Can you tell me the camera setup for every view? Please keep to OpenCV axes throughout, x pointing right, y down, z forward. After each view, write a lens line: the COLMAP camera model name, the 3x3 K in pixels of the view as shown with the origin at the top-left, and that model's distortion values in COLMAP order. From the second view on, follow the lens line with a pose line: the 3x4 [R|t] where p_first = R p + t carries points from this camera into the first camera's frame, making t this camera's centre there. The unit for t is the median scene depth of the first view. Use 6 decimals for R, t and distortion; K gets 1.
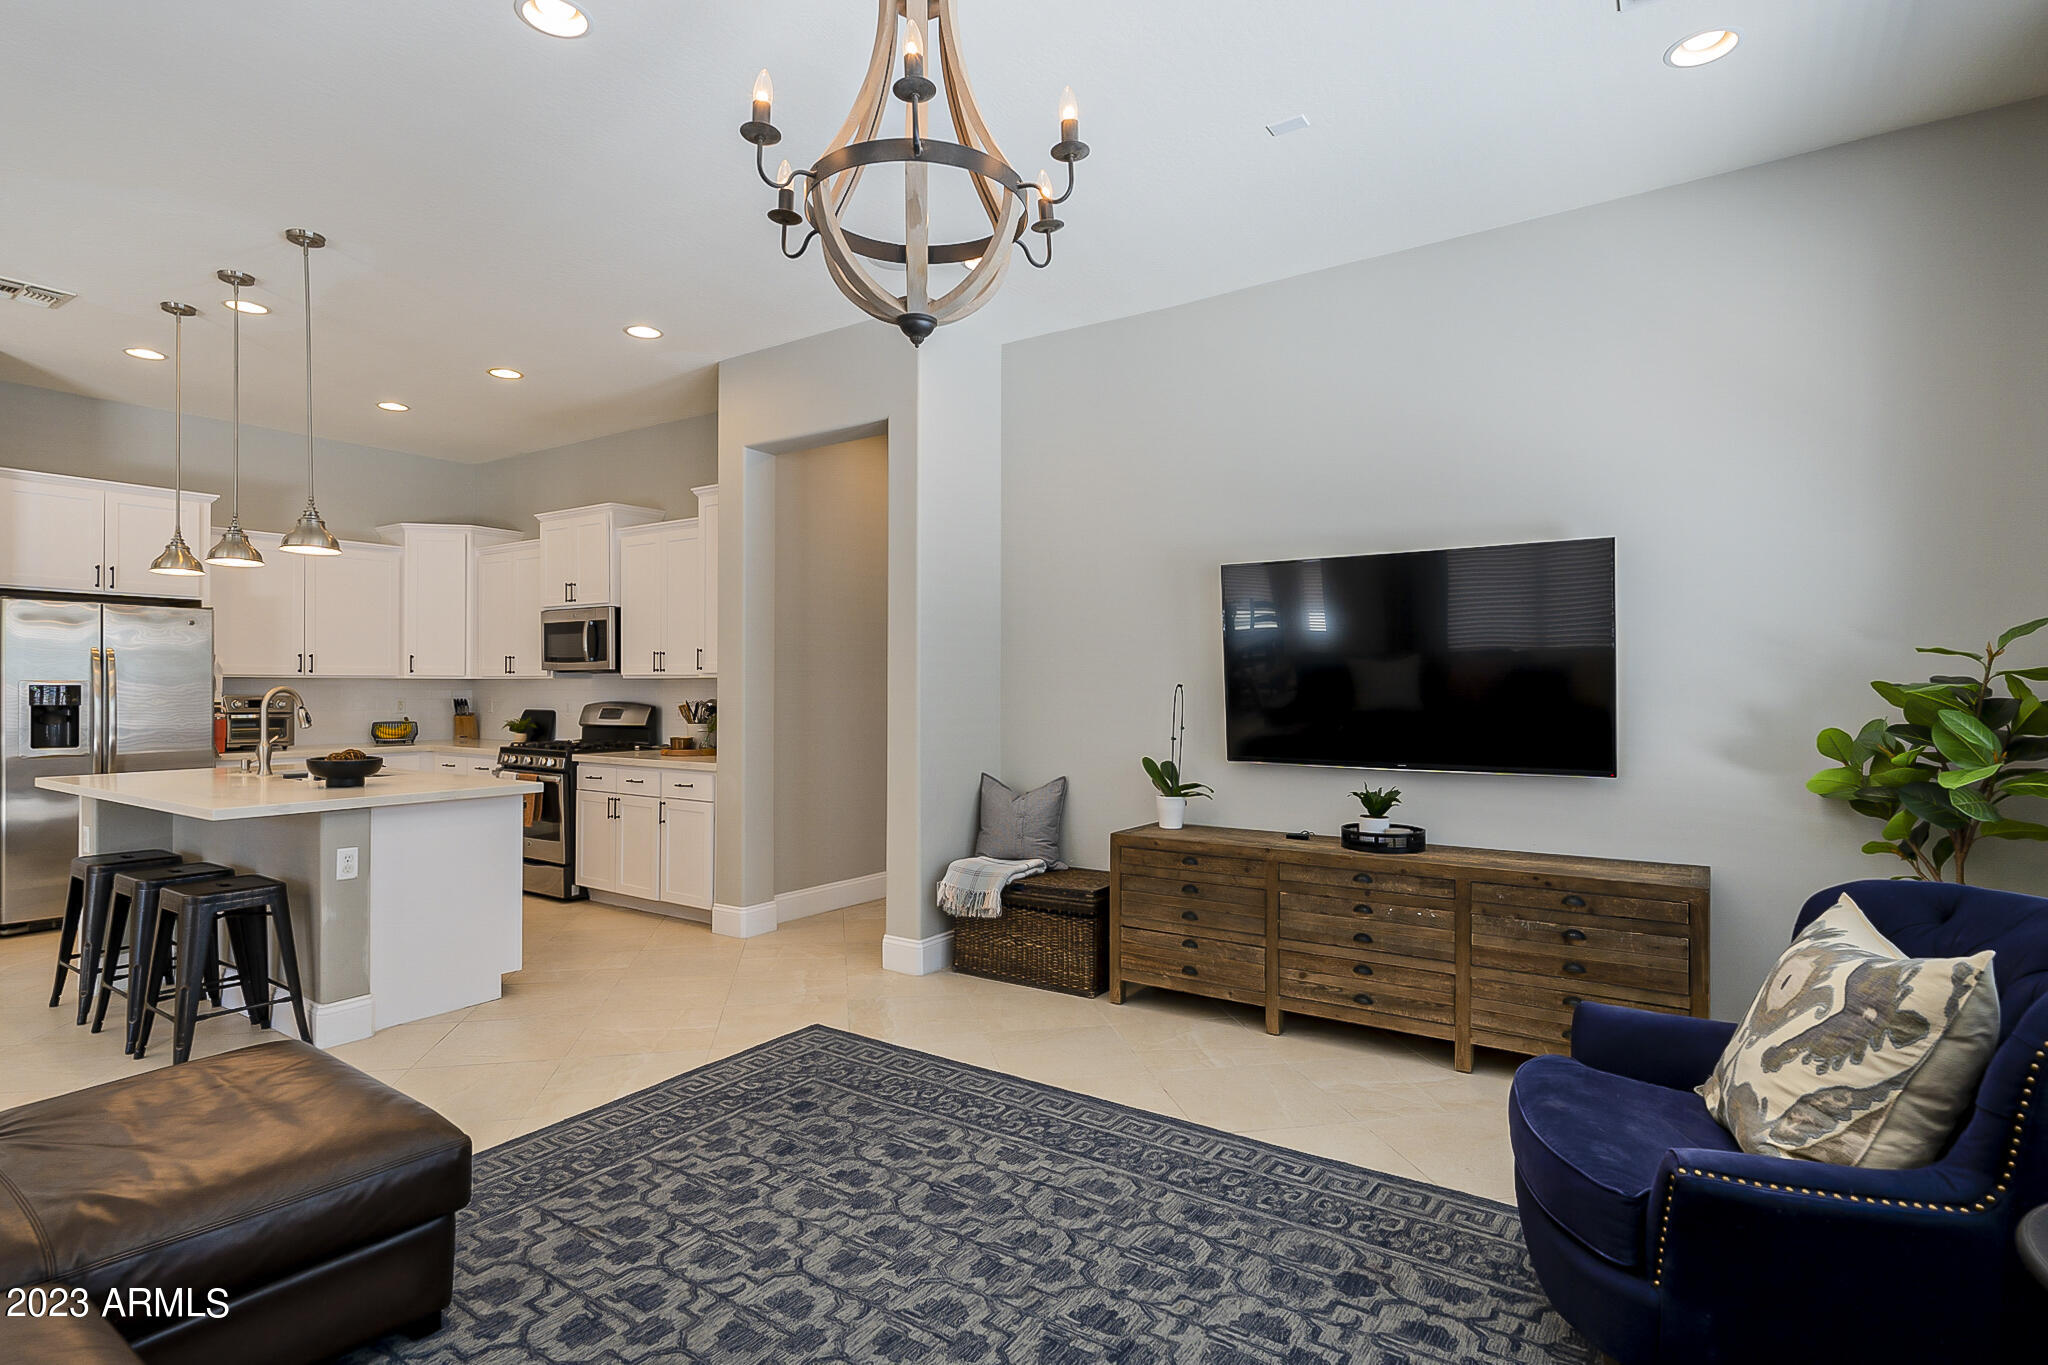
lens RADIAL K [[1023.5, 0, 1024.0], [0, 1023.5, 682.5], [0, 0, 1]] dist [-0.003681, -0.000256]
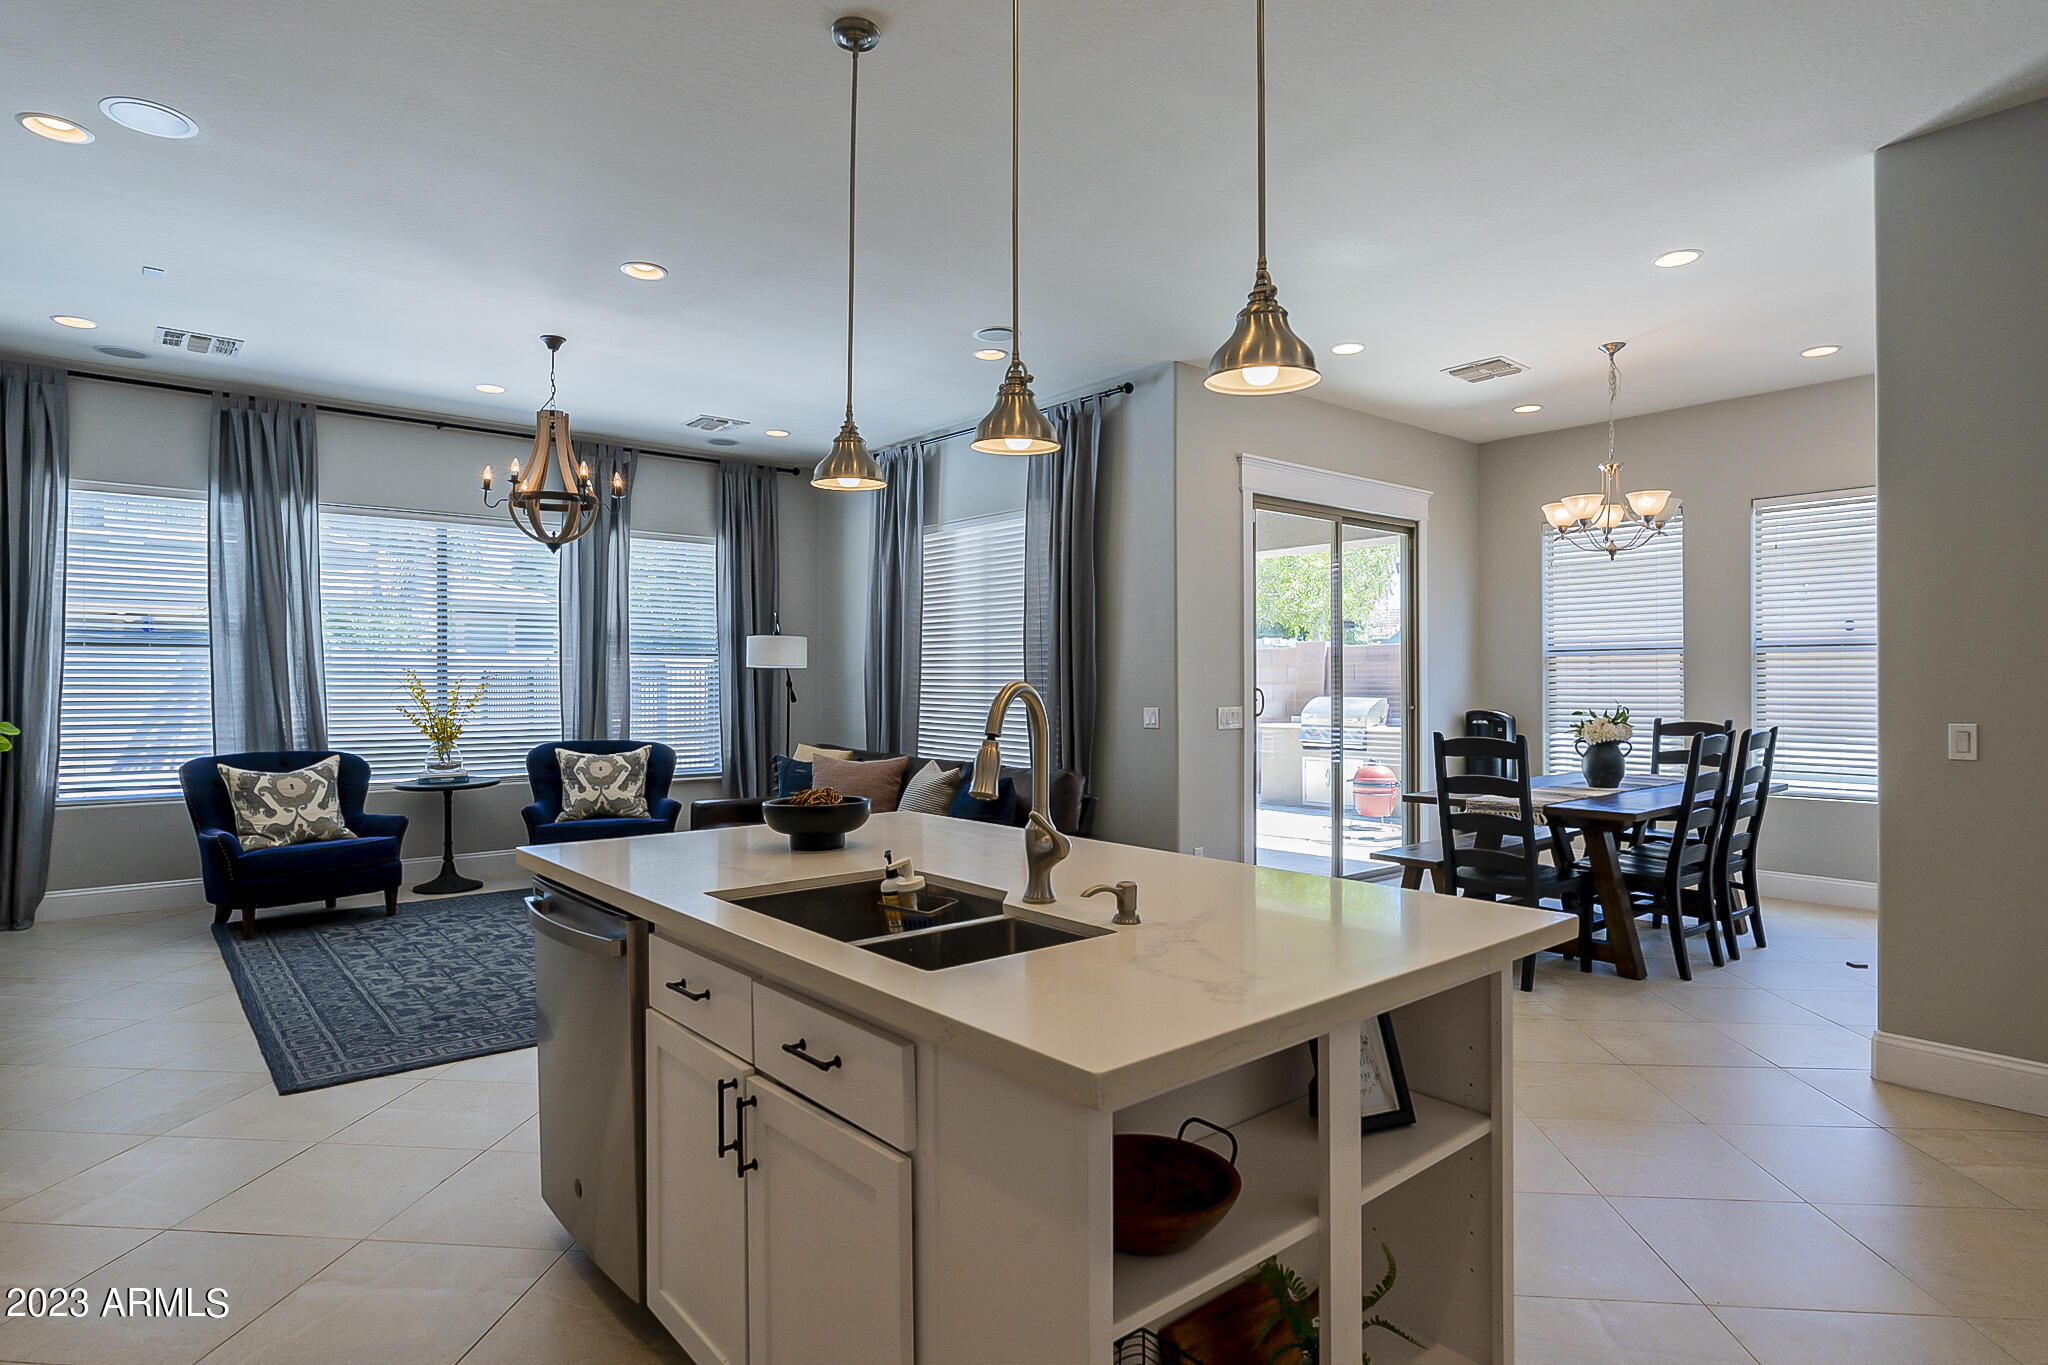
lens RADIAL K [[1100.8, 0, 1024.0], [0, 1100.8, 682.5], [0, 0, 1]] dist [-0.001186, -0.001107]
pose [[-0.961701, -0.000131, 0.274102, -1.055418], [-0.000966, 0.999995, -0.002910, 0.006707], [-0.274100, -0.003064, -0.961696, 1.749501]]
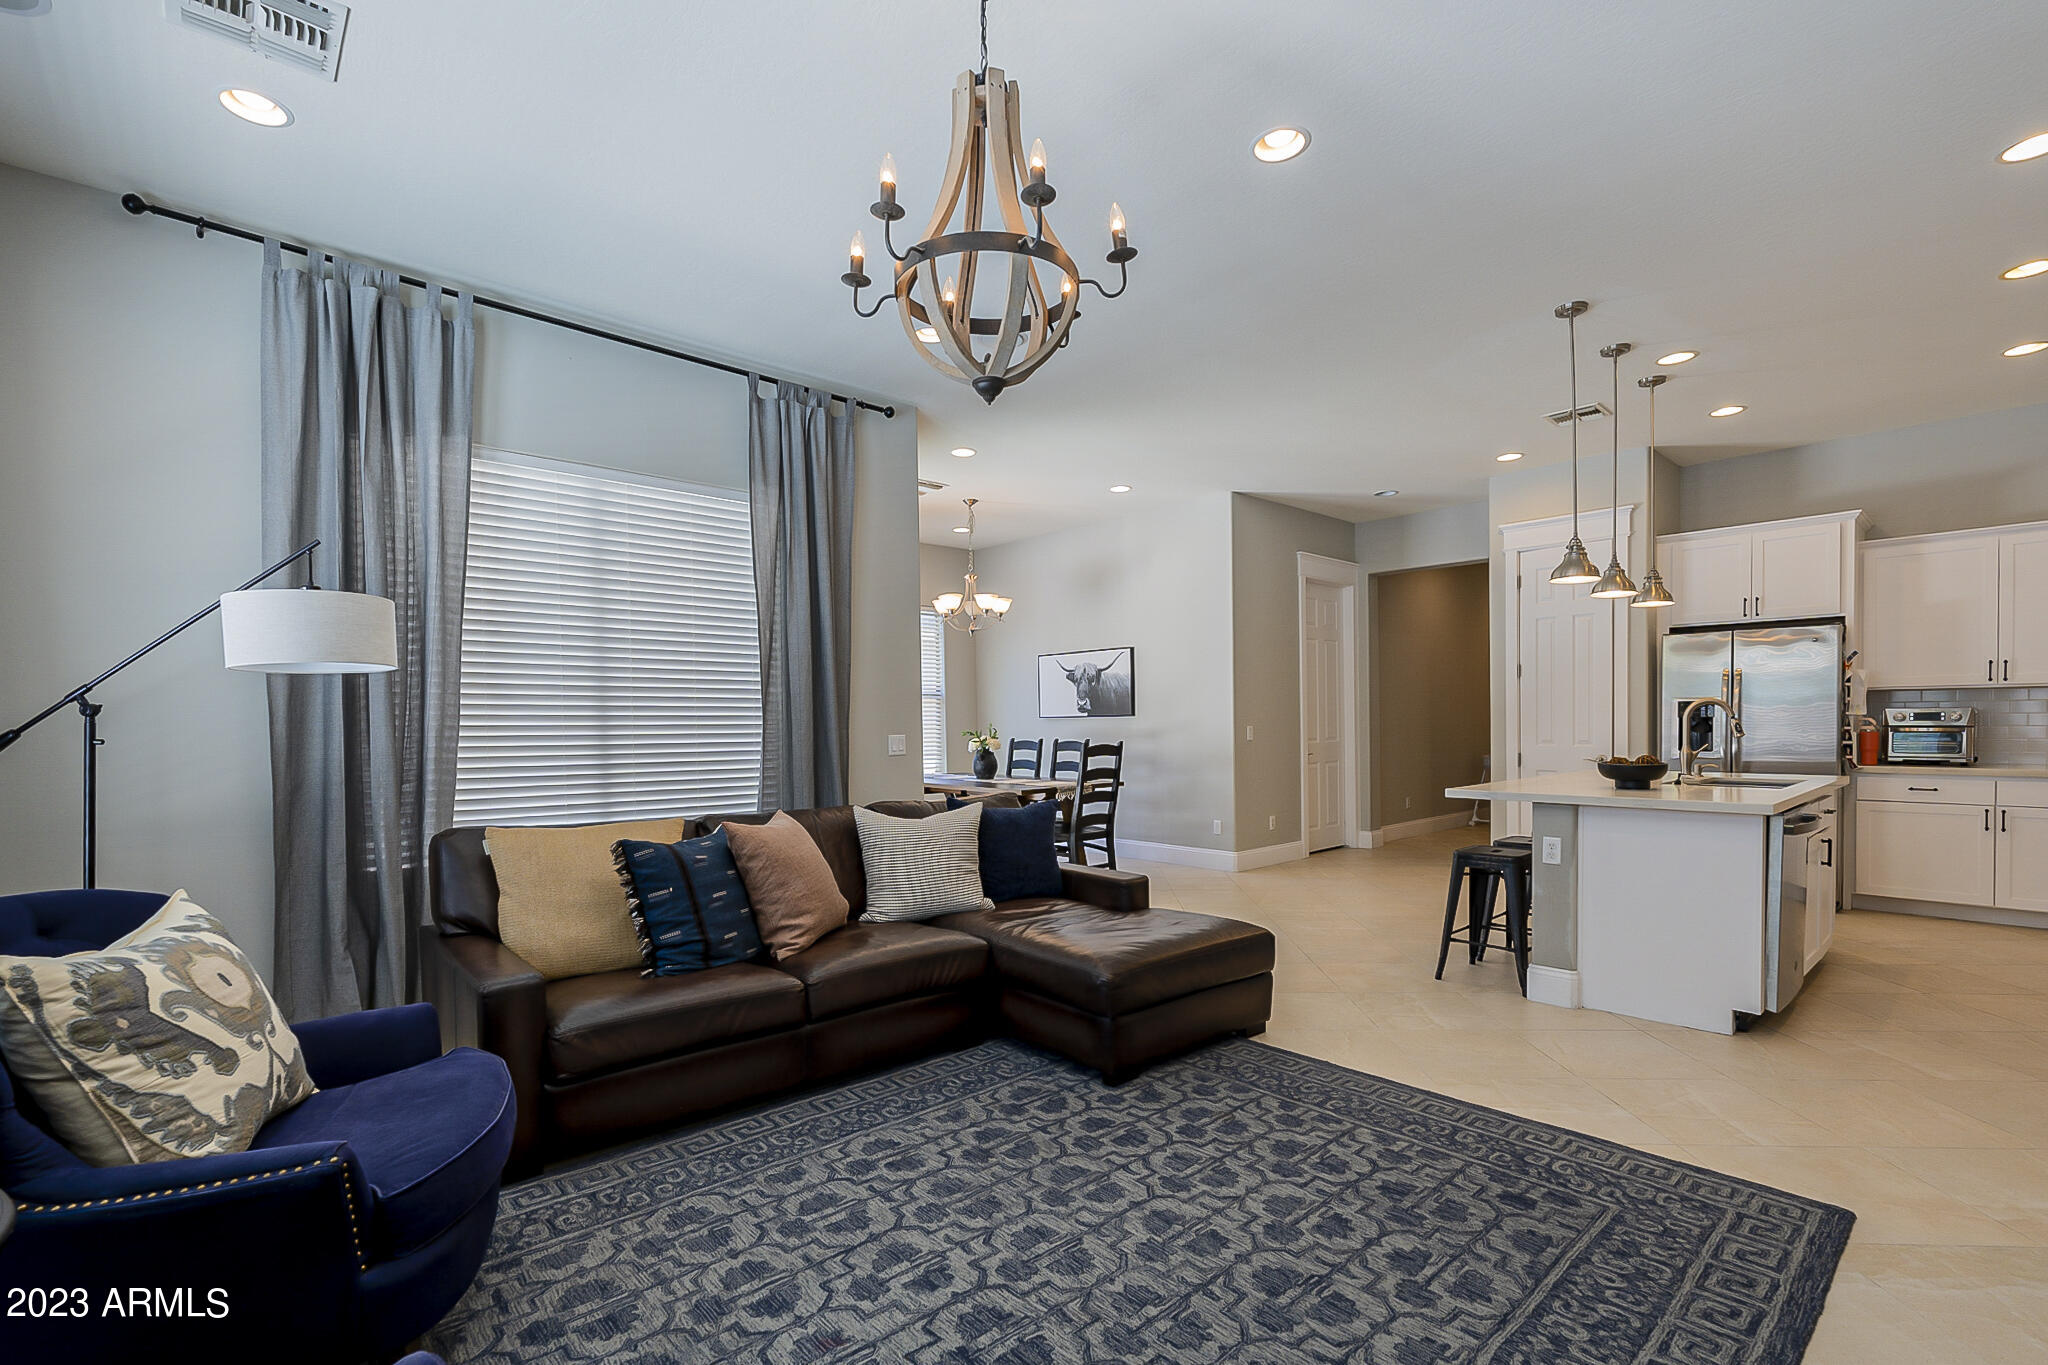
lens RADIAL K [[917.7, 0, 1012.5], [0, 917.7, 741.6], [0, 0, 1]] dist [-0.001058, -0.000768]
pose [[-0.245645, 0.022551, -0.969097, 0.483809], [0.015593, 0.999692, 0.019311, 0.024887], [0.969234, -0.010368, -0.245921, 0.661399]]
